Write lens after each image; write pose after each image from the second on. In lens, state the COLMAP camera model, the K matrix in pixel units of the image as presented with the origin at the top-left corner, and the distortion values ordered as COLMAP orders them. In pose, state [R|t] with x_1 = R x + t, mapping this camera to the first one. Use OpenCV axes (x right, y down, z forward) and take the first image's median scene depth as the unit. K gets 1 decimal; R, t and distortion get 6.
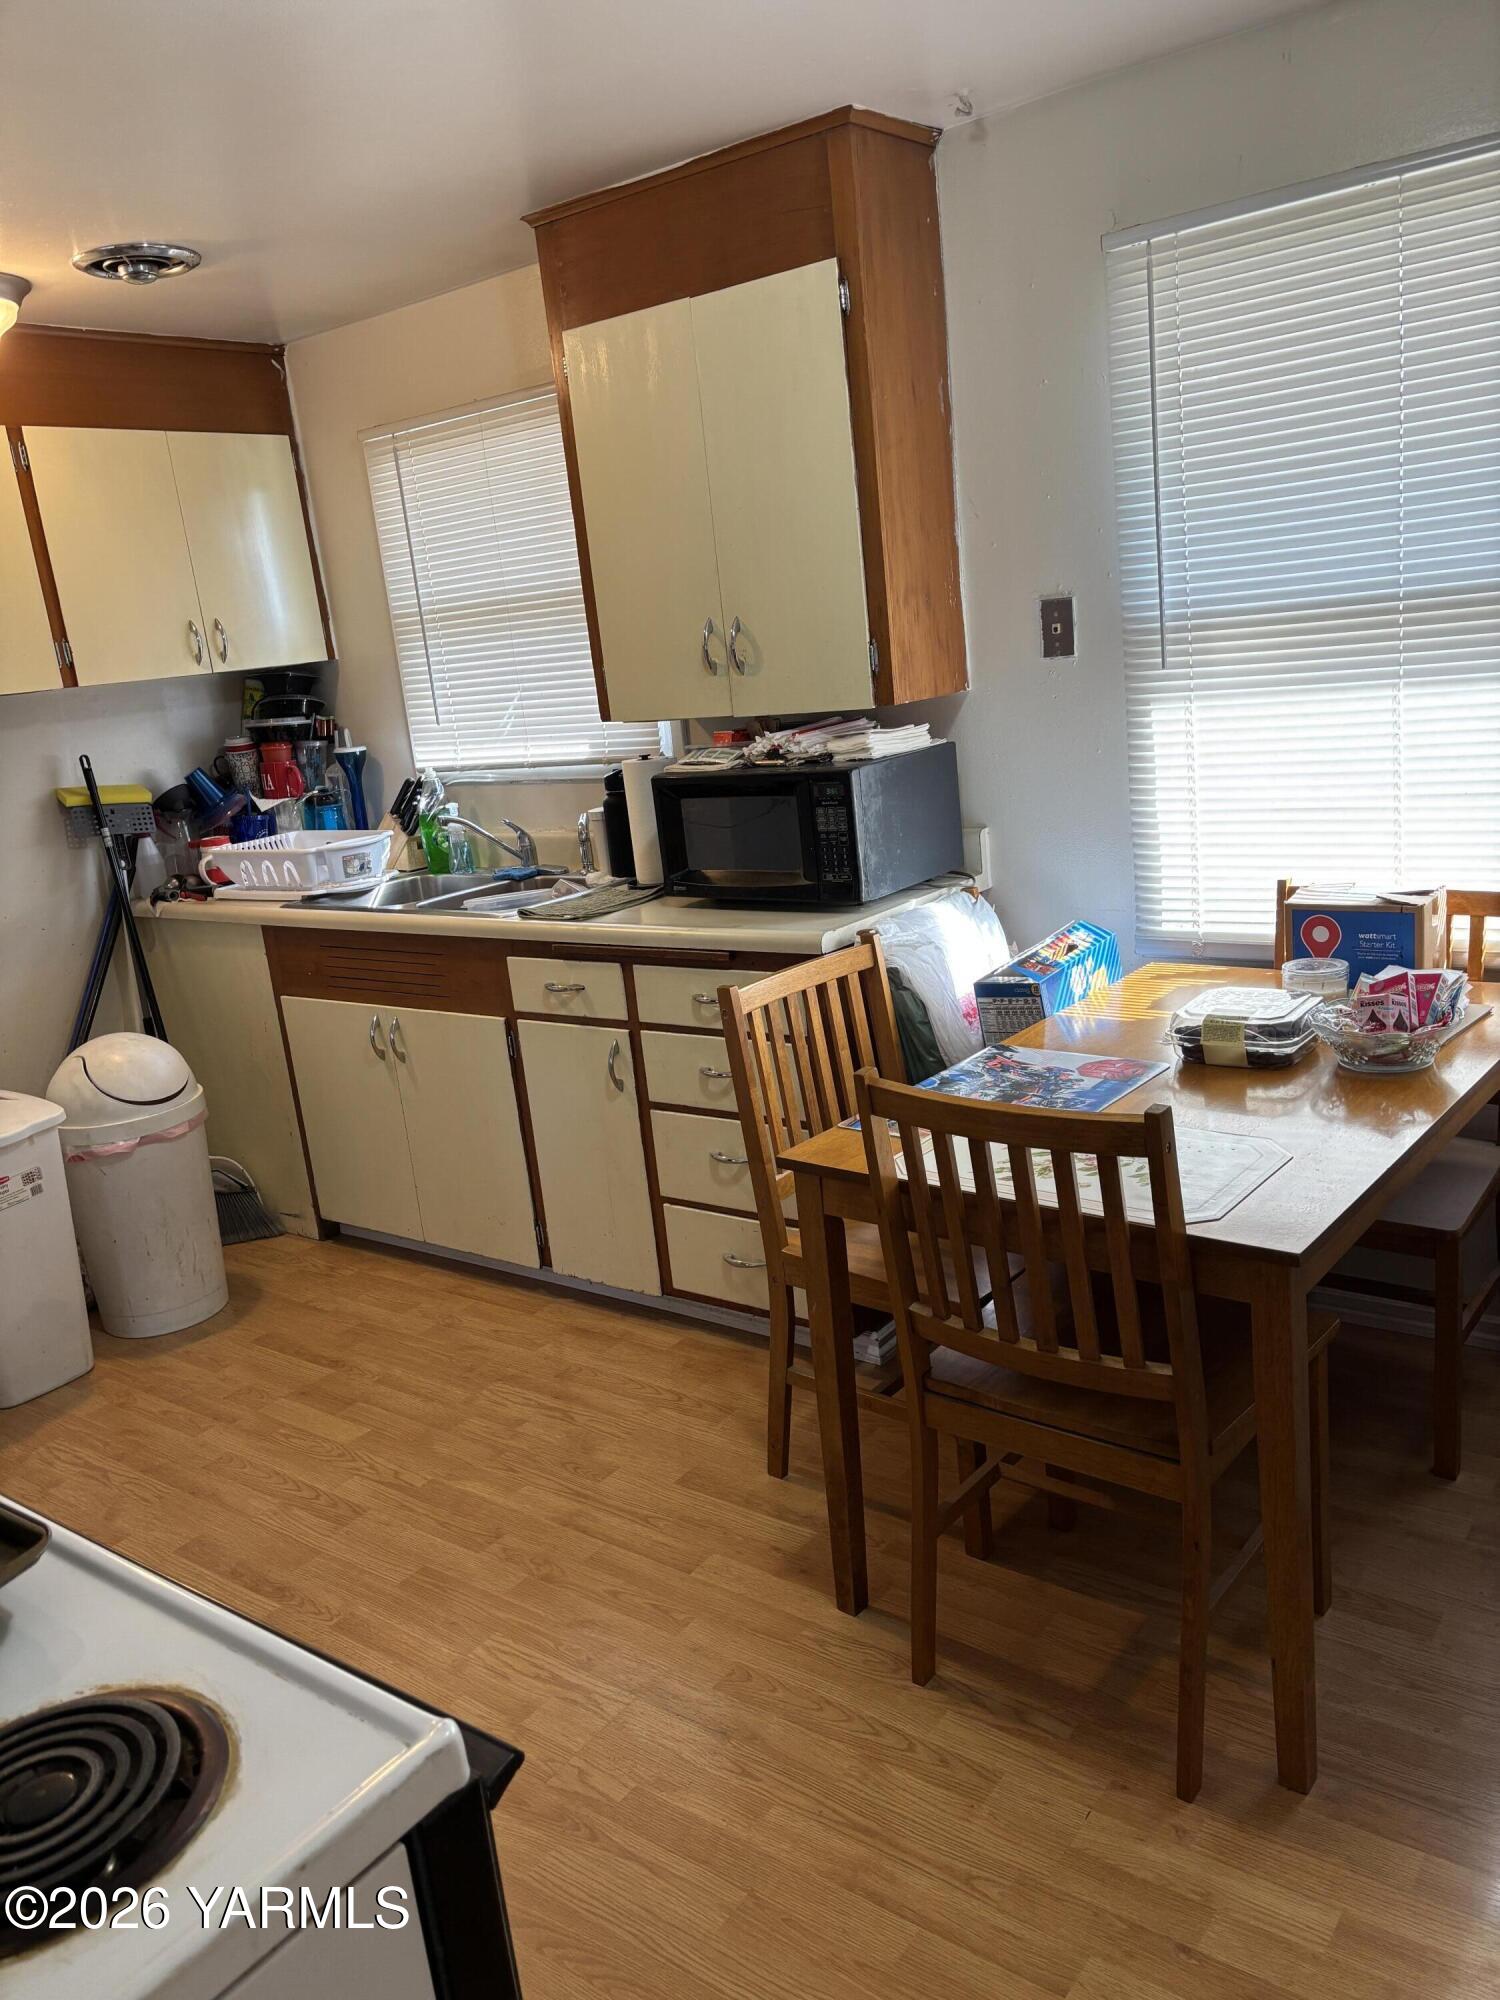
lens RADIAL K [[1499.9, 0, 746.2], [0, 1499.9, 992.7], [0, 0, 1]] dist [0.023490, -0.011541]
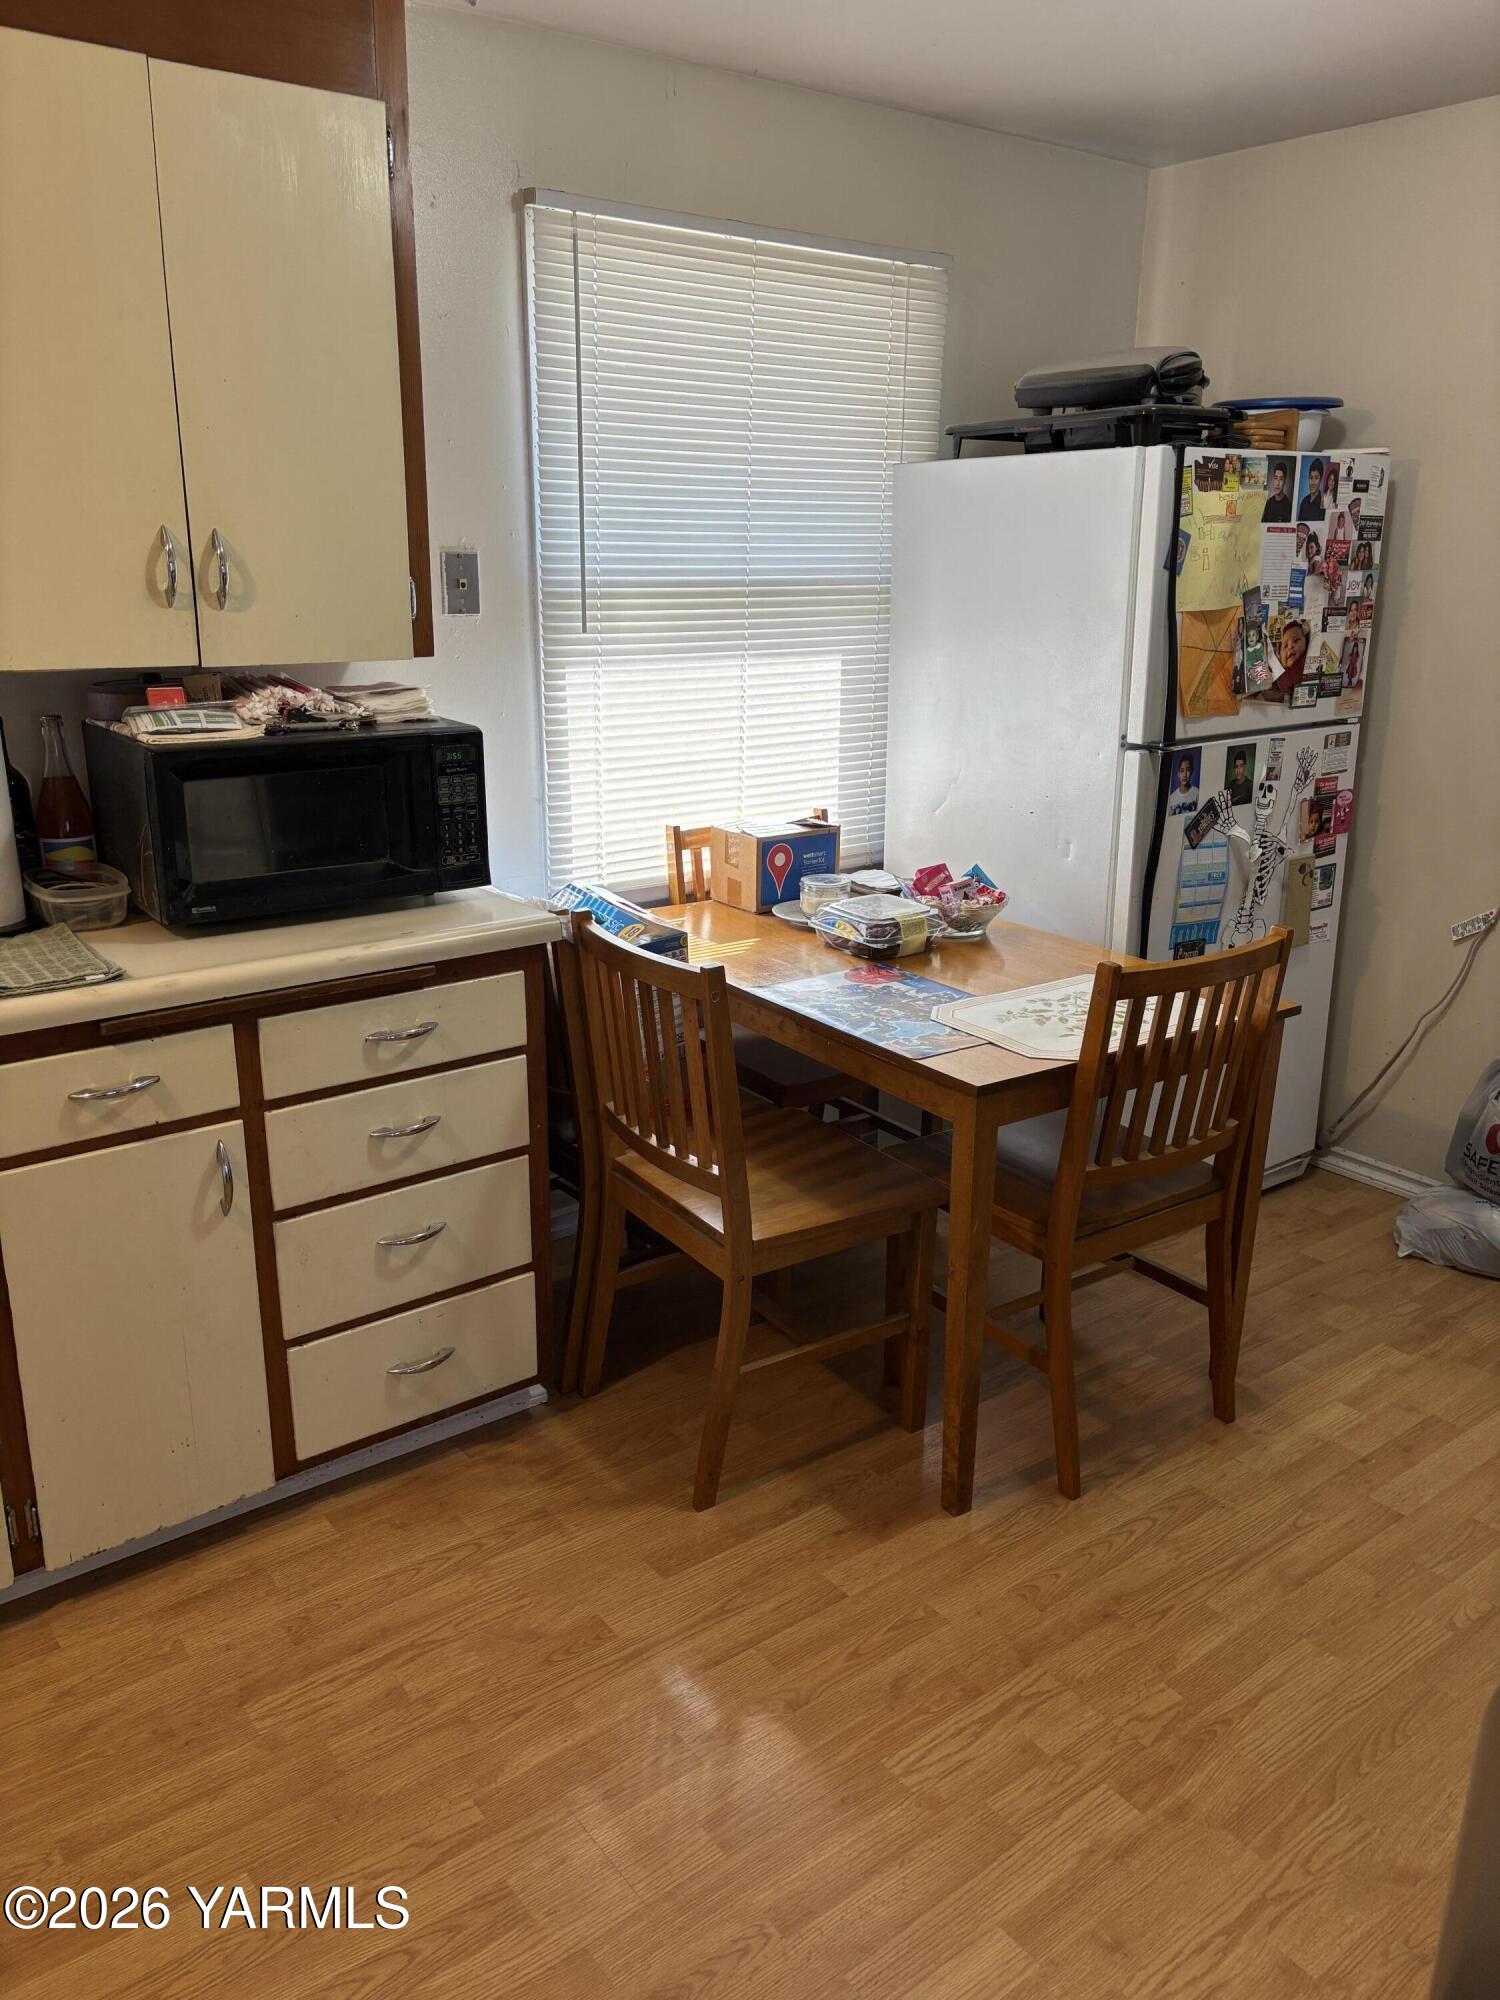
lens RADIAL K [[1499.9, 0, 756.2], [0, 1499.9, 1011.1], [0, 0, 1]] dist [0.023490, -0.011541]
pose [[0.262547, -0.179325, 0.948109, -0.697414], [0.190421, 0.972885, 0.131281, -0.072254], [-0.945943, 0.146072, 0.289576, 0.603698]]
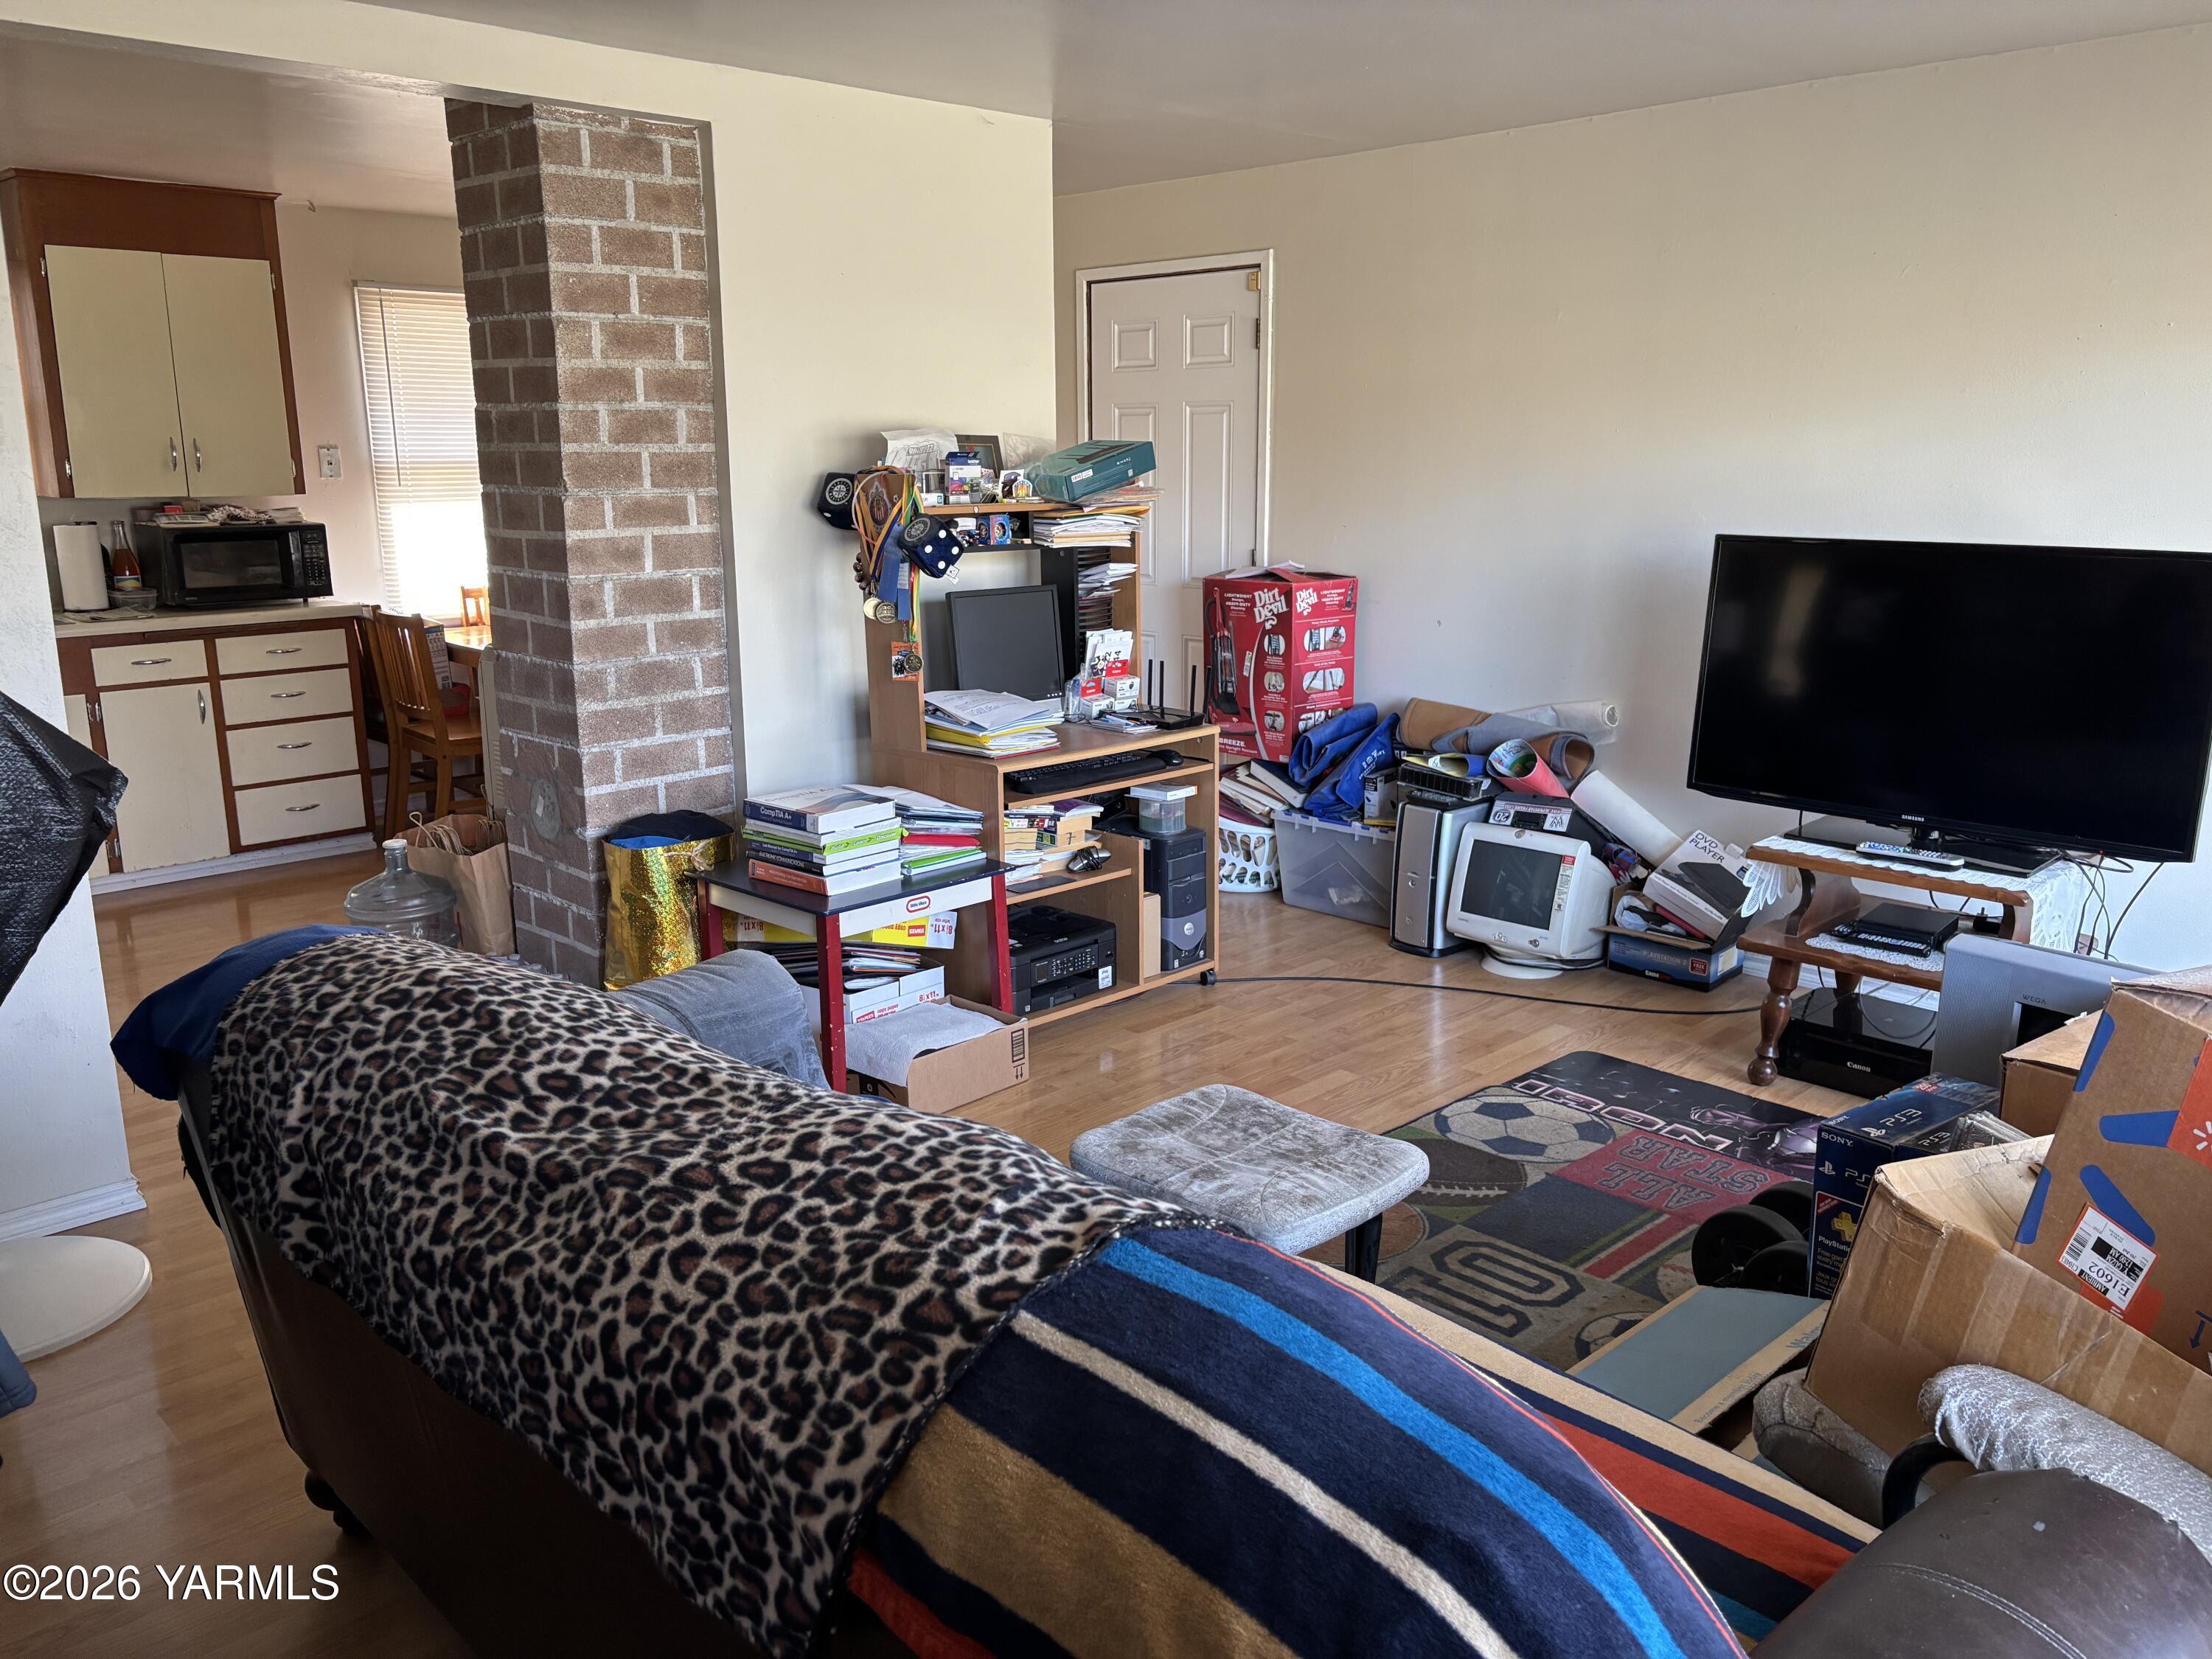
lens RADIAL K [[1658.9, 0, 1104.3], [0, 1658.9, 842.1], [0, 0, 1]] dist [0.023490, -0.011541]
pose [[0.145065, -0.124199, 0.981596, -1.833622], [0.219663, 0.971374, 0.090443, 0.256896], [-0.964730, 0.202501, 0.168195, -0.217286]]
